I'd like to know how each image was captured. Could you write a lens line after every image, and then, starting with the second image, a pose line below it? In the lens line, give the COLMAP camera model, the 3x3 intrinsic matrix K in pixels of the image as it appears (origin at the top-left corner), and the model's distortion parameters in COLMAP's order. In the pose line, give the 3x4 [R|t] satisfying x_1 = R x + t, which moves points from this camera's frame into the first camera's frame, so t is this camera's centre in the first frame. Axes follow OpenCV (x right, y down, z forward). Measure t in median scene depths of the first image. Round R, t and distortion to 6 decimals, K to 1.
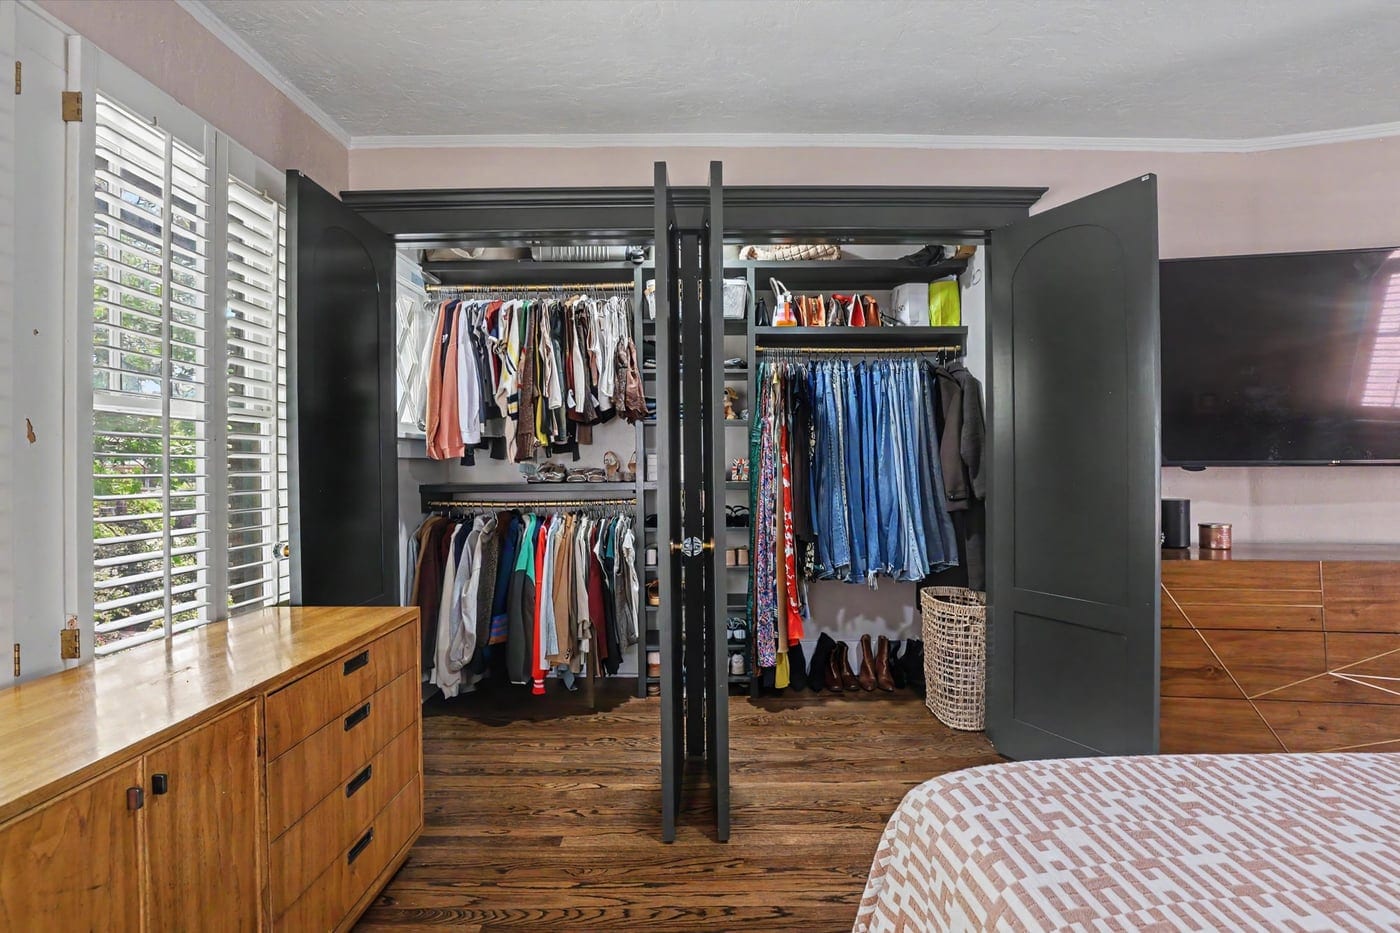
lens RADIAL K [[688.0, 0, 742.4], [0, 688.0, 461.1], [0, 0, 1]] dist [-0.042203, 0.009541]
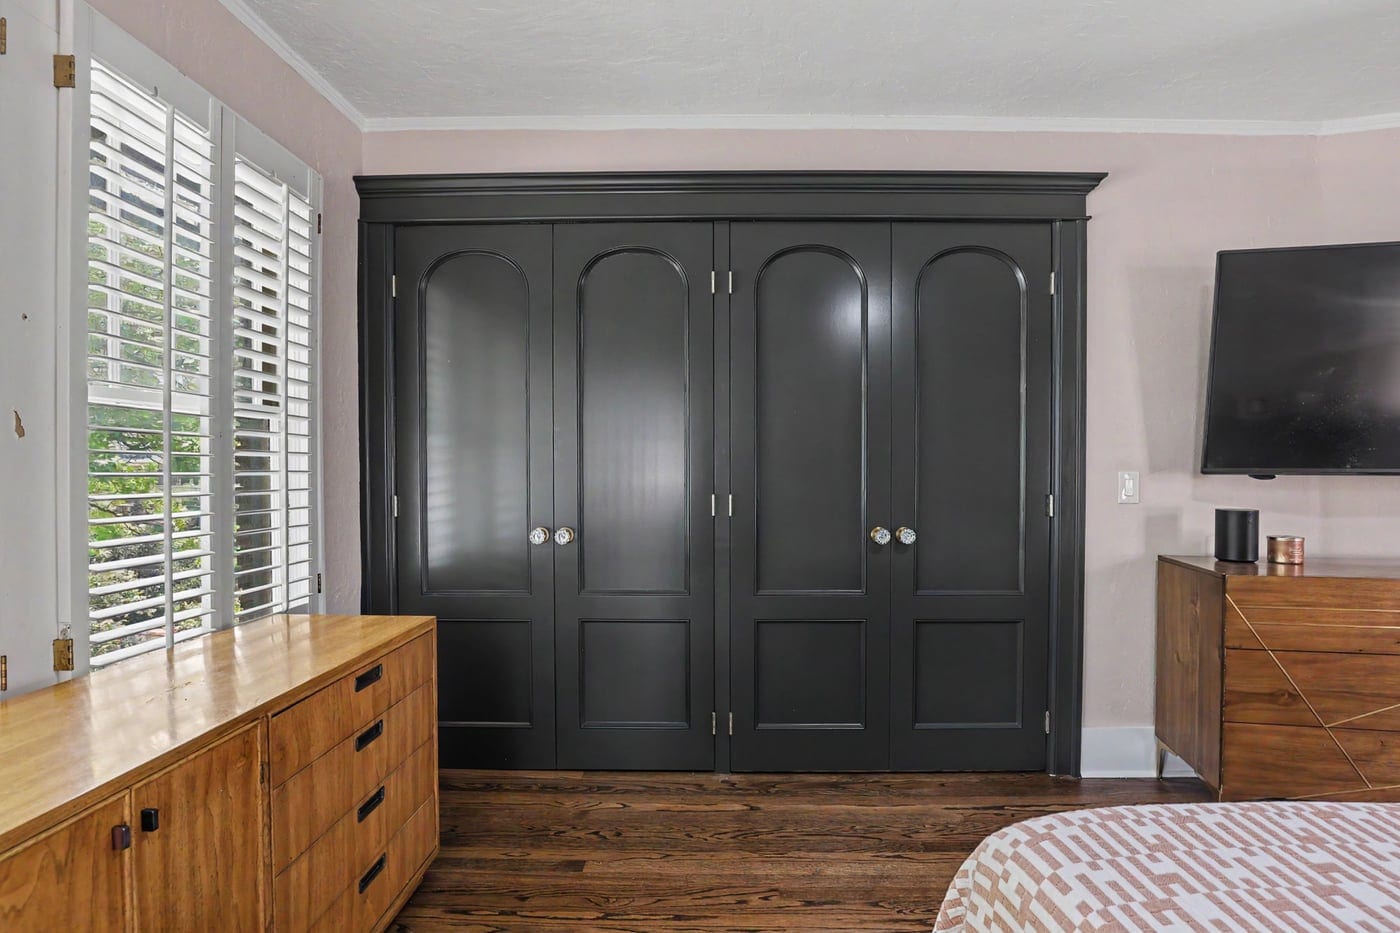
lens RADIAL K [[645.4, 0, 714.2], [0, 645.4, 472.5], [0, 0, 1]] dist [-0.039256, 0.008191]
pose [[0.999653, 0.009306, -0.024657, -0.078347], [-0.009010, 0.999886, 0.012109, 0.001964], [0.024767, -0.011883, 0.999623, 0.144039]]
